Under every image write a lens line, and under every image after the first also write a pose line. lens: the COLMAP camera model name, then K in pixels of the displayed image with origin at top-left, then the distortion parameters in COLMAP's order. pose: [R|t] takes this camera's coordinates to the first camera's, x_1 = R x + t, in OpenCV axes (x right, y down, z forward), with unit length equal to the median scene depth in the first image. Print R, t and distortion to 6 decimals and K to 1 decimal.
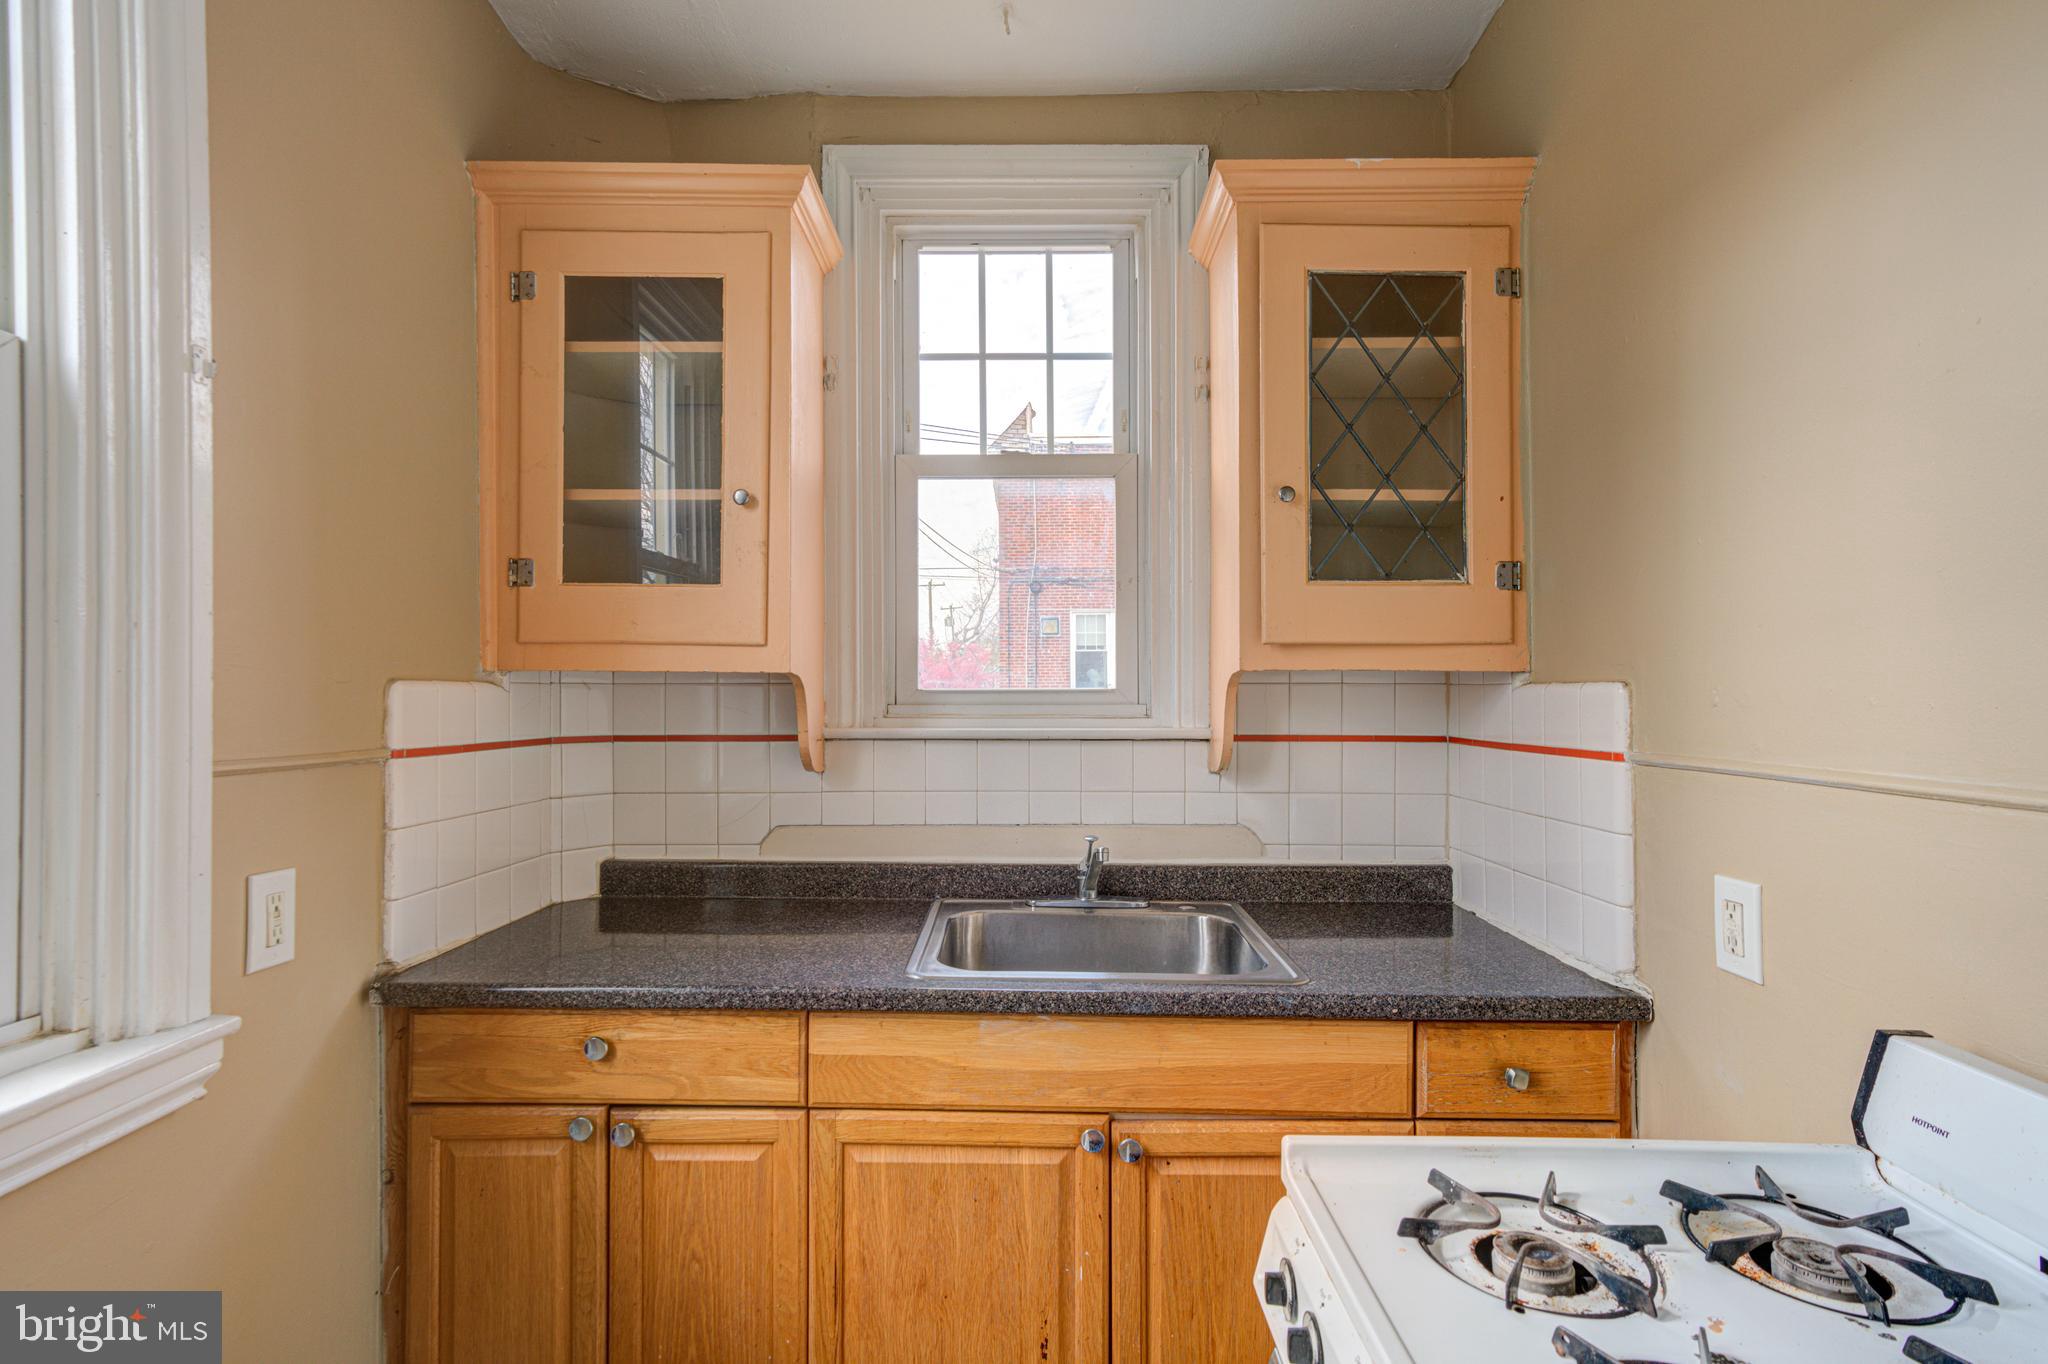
lens RADIAL K [[997.3, 0, 1011.5], [0, 997.3, 686.5], [0, 0, 1]] dist [-0.002918, 0.014585]
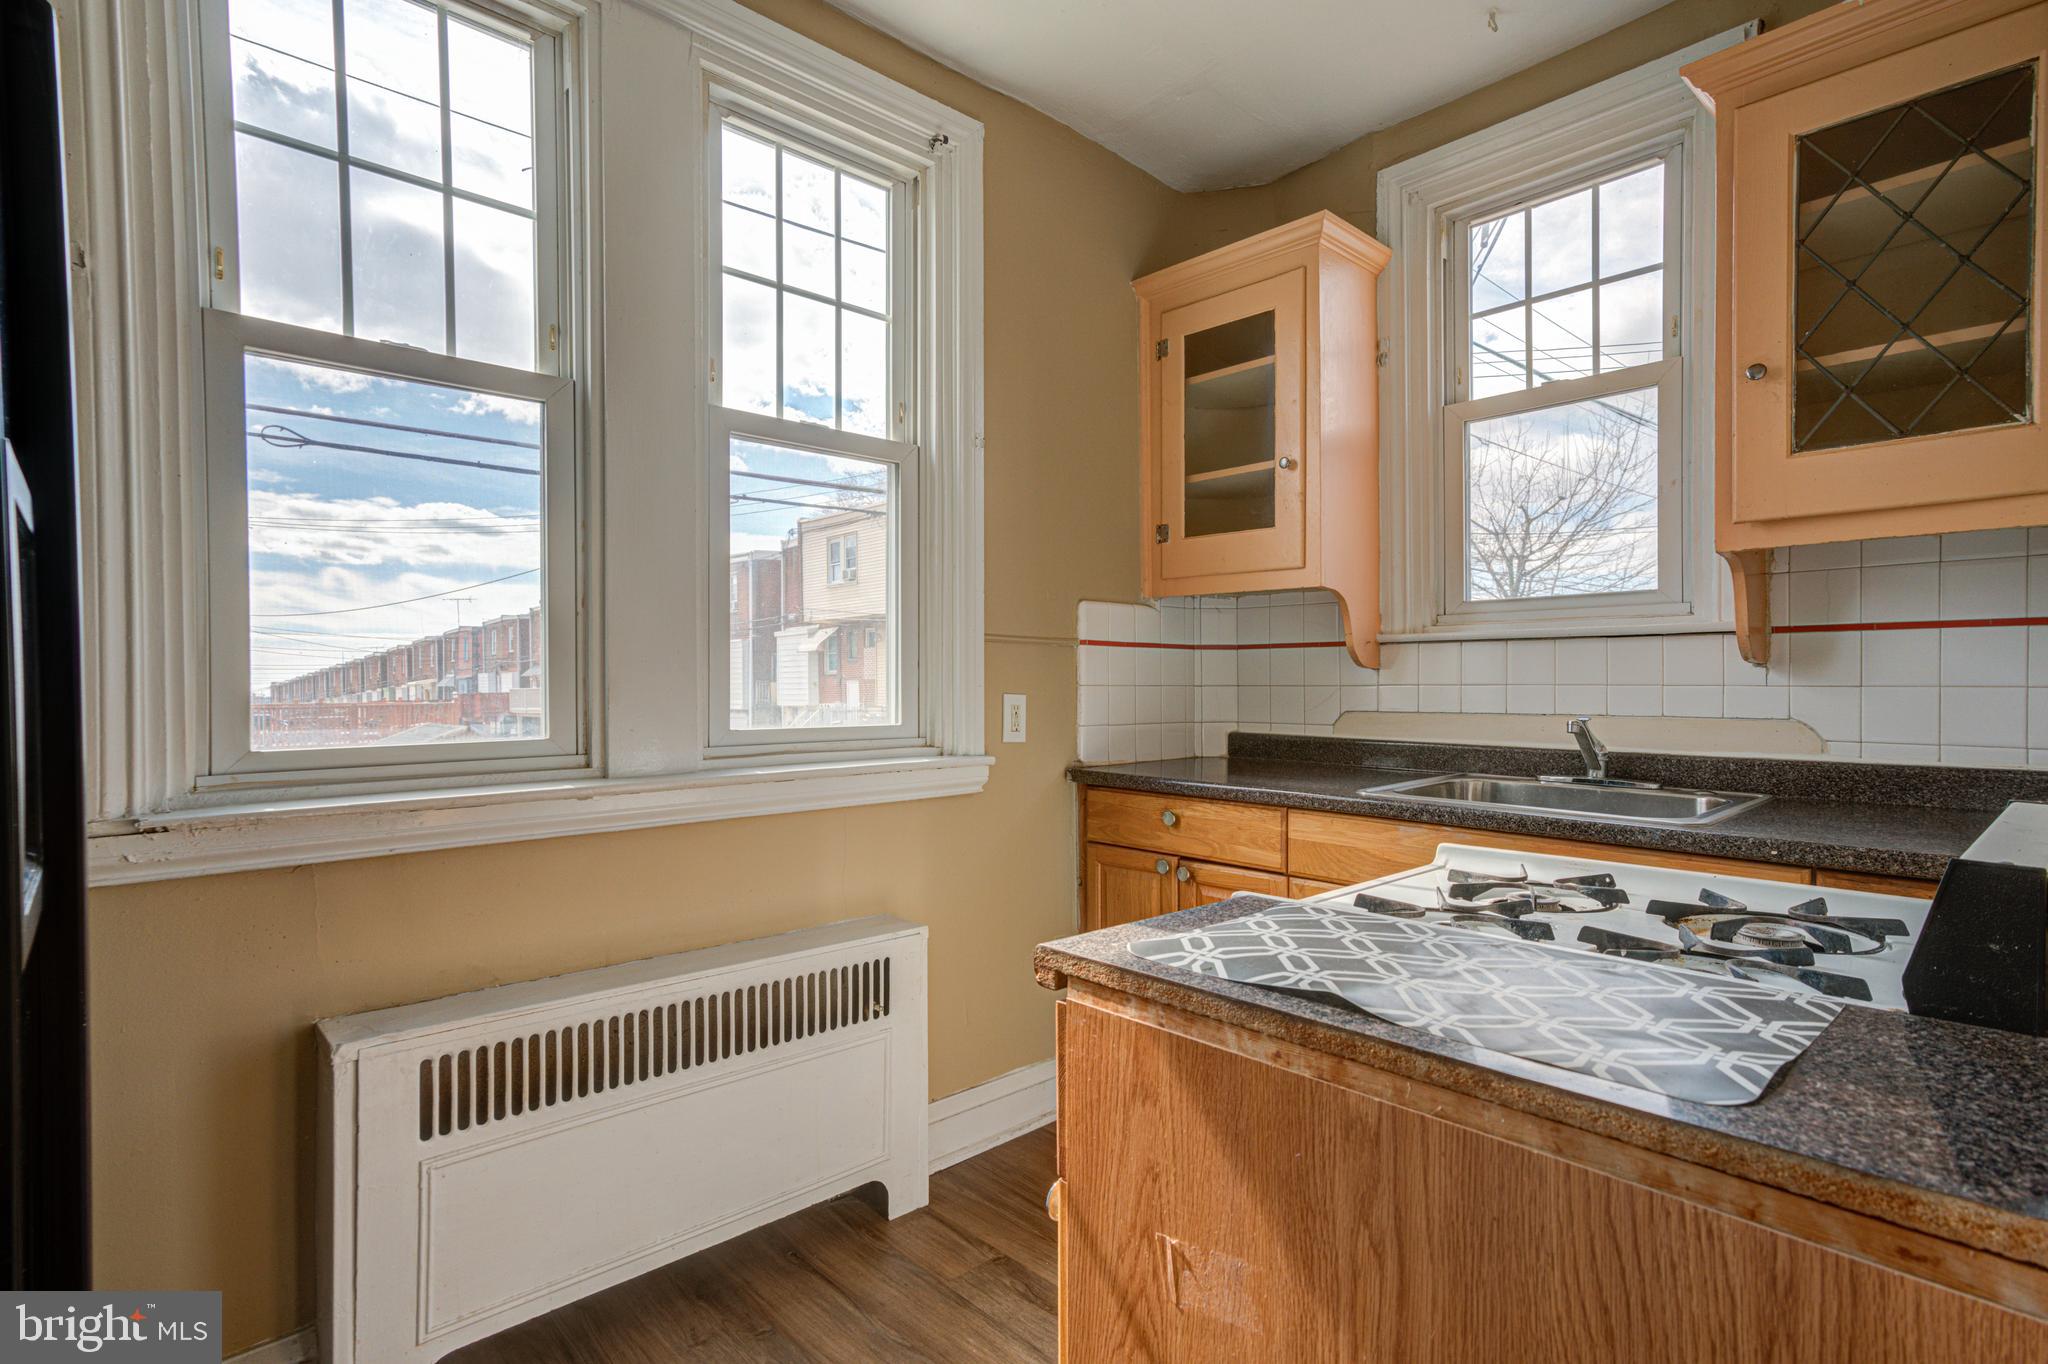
lens RADIAL K [[997.3, 0, 1011.5], [0, 997.3, 686.5], [0, 0, 1]] dist [-0.002918, 0.014585]
pose [[0.684601, 0.003078, -0.728911, 0.489632], [0.006448, 0.999926, 0.010279, 0.108072], [0.728889, -0.011737, 0.684531, -0.245034]]
